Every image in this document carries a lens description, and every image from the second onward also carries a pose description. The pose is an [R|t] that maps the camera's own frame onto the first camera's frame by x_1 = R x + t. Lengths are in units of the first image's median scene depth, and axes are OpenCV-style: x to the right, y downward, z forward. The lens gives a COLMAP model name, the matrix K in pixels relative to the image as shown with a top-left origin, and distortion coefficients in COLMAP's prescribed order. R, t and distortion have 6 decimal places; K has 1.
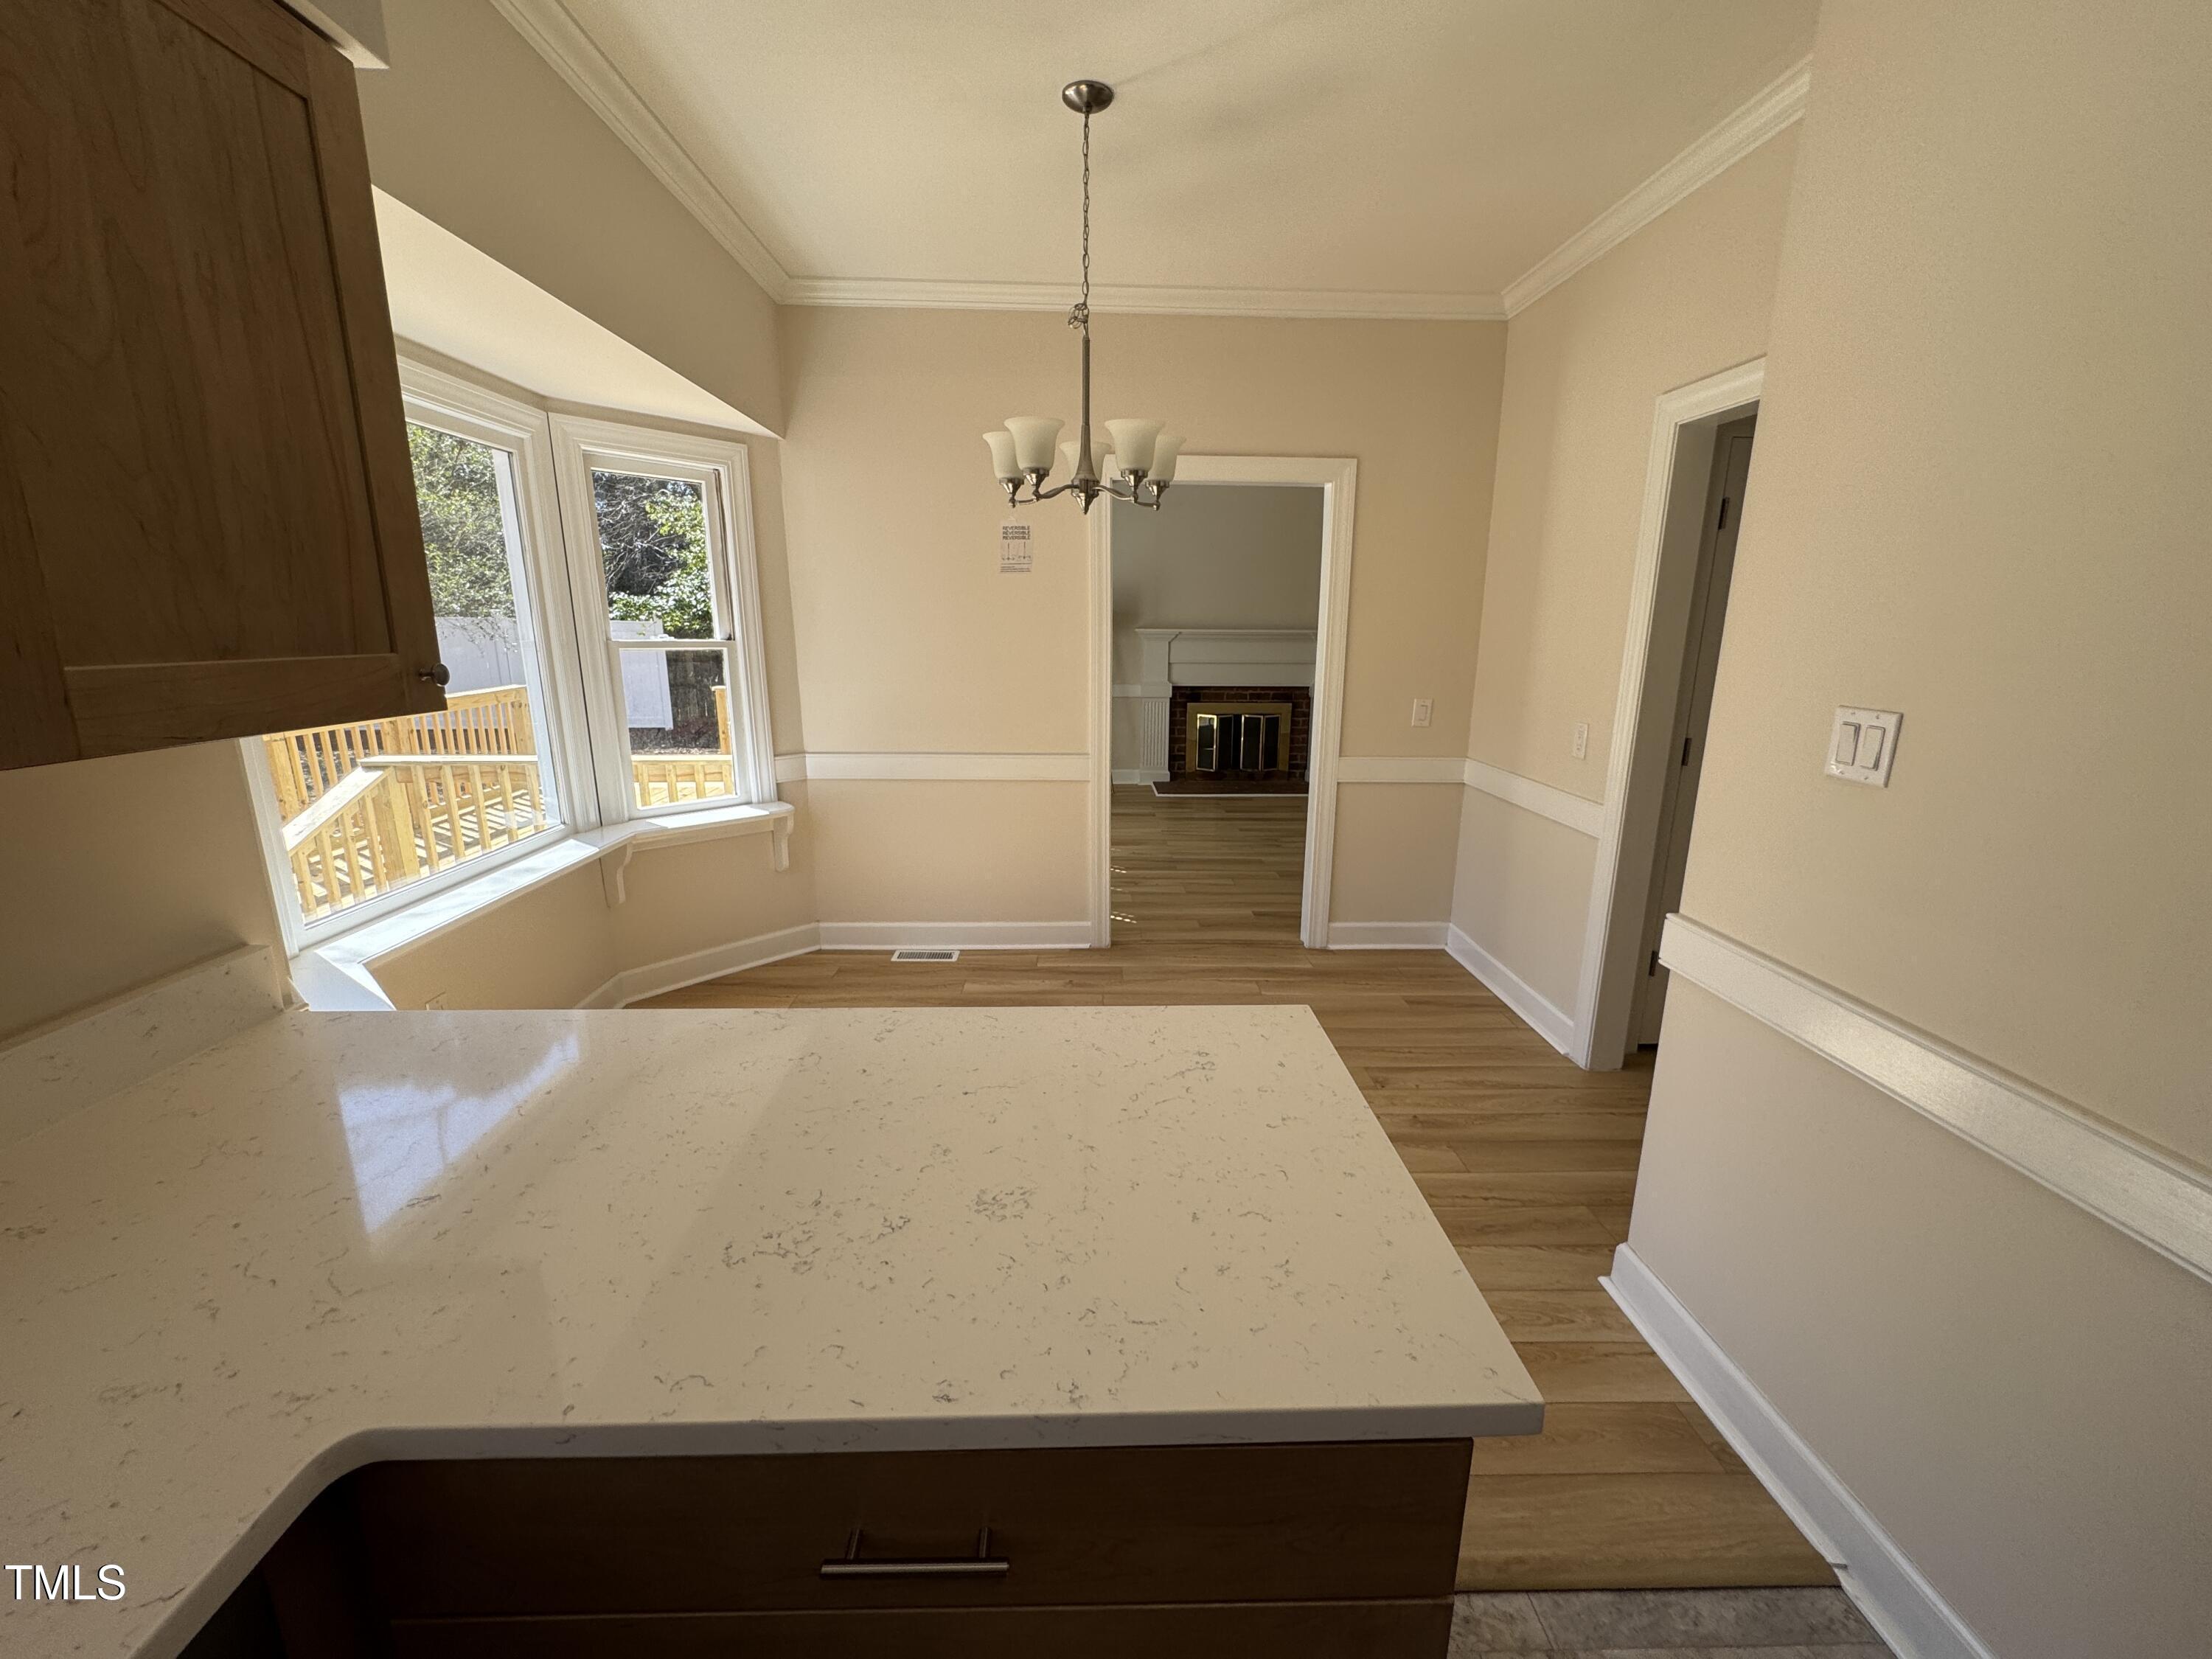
lens RADIAL K [[892.7, 0, 1099.1], [0, 892.7, 830.8], [0, 0, 1]] dist [0.000595, 0.000220]
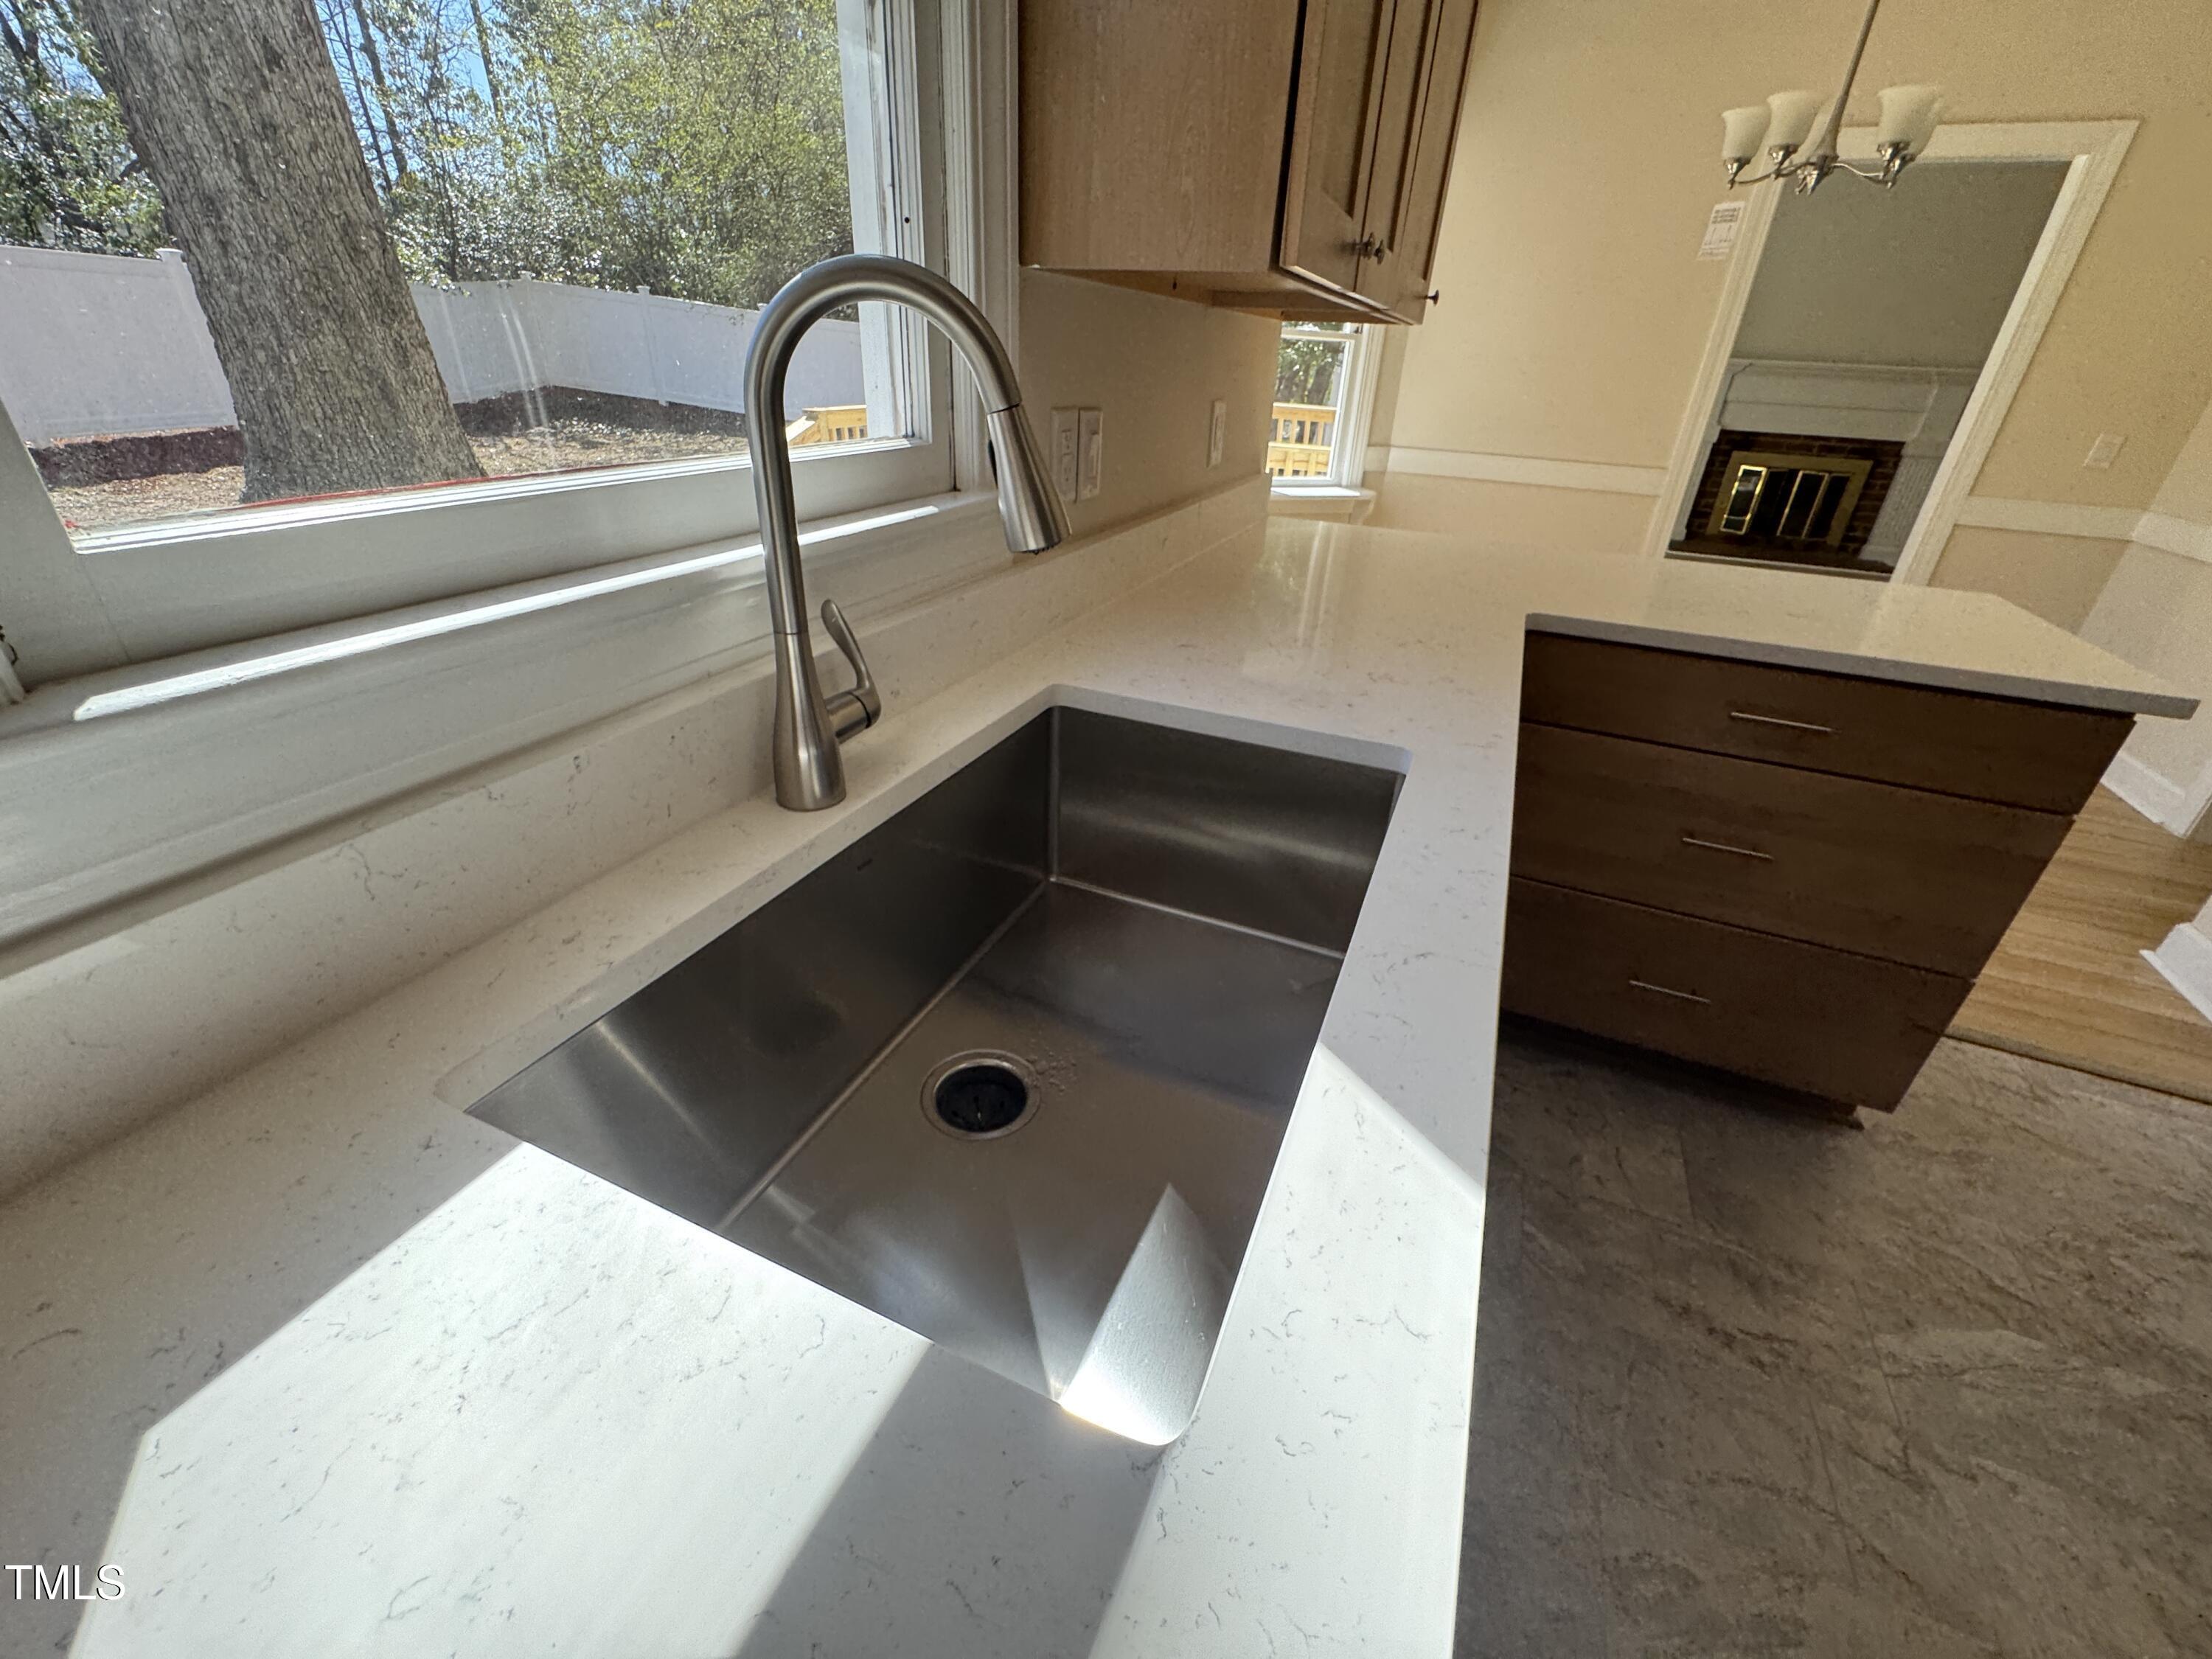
lens RADIAL K [[892.7, 0, 1117.0], [0, 892.7, 823.7], [0, 0, 1]] dist [0.000595, 0.000220]
pose [[0.909068, 0.224963, -0.350694, -0.137417], [-0.131678, 0.953690, 0.270437, 0.111249], [0.395292, -0.199667, 0.896592, -0.263087]]
